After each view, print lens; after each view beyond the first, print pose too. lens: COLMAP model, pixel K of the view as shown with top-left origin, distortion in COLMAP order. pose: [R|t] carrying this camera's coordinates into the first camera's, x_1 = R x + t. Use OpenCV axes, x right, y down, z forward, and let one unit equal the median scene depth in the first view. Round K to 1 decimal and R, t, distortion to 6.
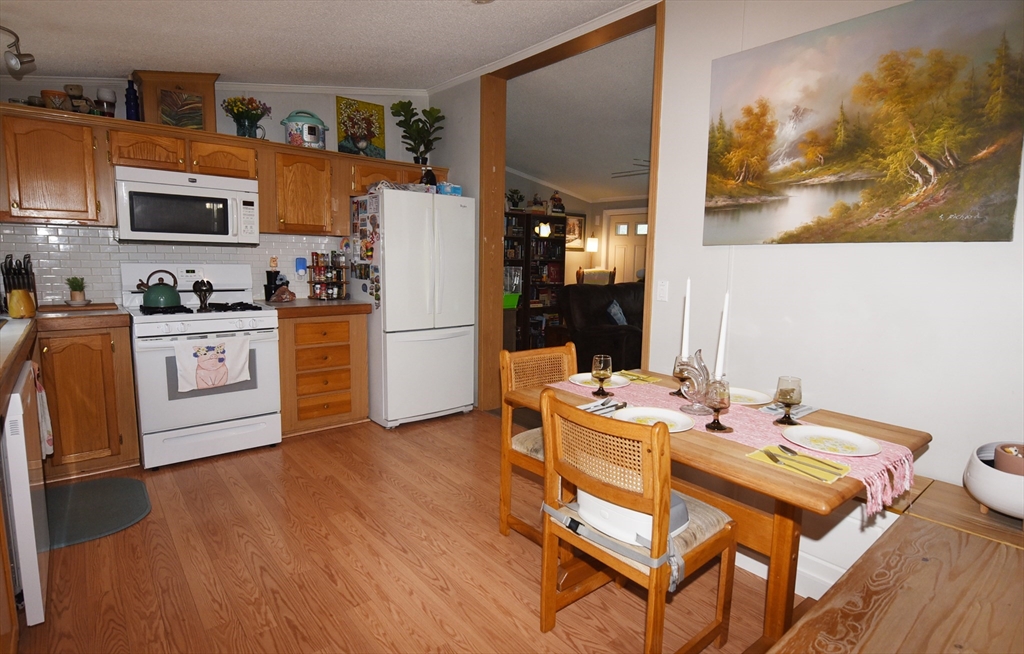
lens RADIAL K [[514.9, 0, 522.1], [0, 514.9, 324.5], [0, 0, 1]] dist [-0.014001, -0.003791]
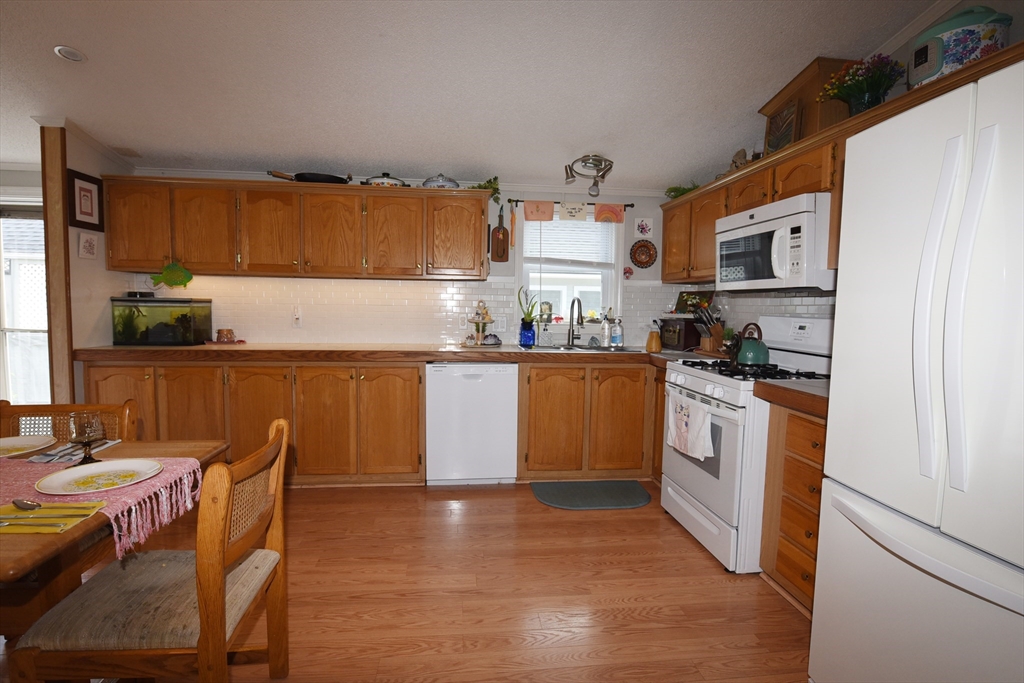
lens RADIAL K [[482.1, 0, 513.7], [0, 482.1, 346.3], [0, 0, 1]] dist [-0.013065, -0.004129]
pose [[-0.542253, 0.040679, -0.839230, 0.205890], [-0.137891, 0.980976, 0.136646, -0.109417], [0.828823, 0.189819, -0.526328, 0.976539]]
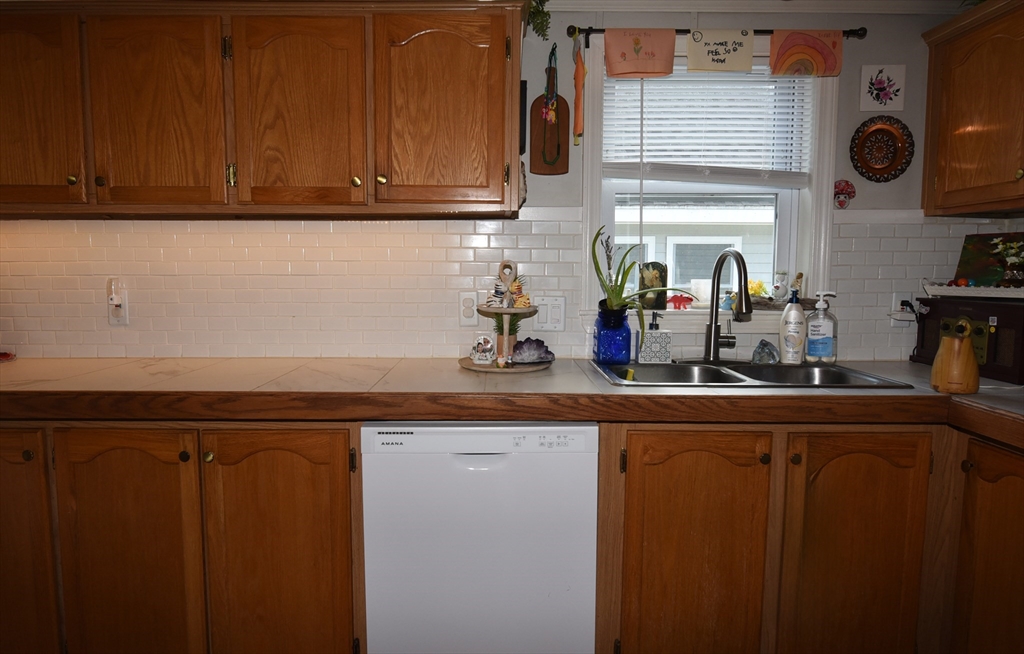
lens RADIAL K [[609.4, 0, 502.7], [0, 609.4, 328.7], [0, 0, 1]] dist [-0.006310, -0.000212]
pose [[-0.626409, 0.054084, -0.777616, -0.161248], [-0.118571, 0.979370, 0.163632, -0.087668], [0.770424, 0.194704, -0.607073, 0.723248]]
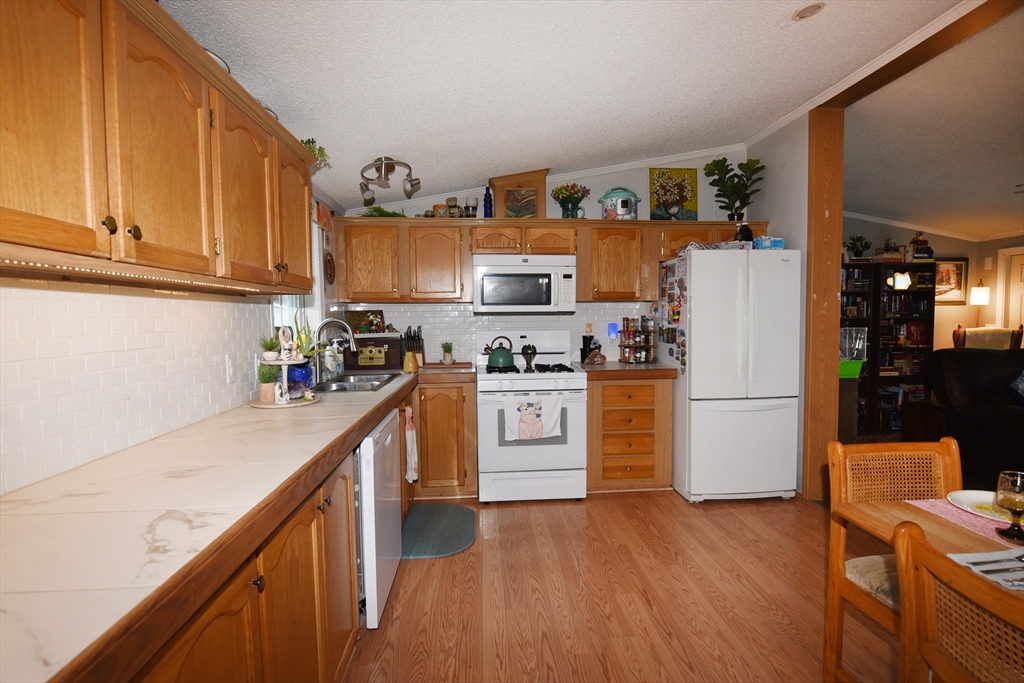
lens RADIAL K [[482.1, 0, 520.2], [0, 482.1, 346.0], [0, 0, 1]] dist [-0.013065, -0.004129]
pose [[0.807724, 0.003203, -0.589552, 0.003277], [-0.047656, 0.997068, -0.059876, -0.015133], [0.587632, 0.076459, 0.805508, 0.094360]]
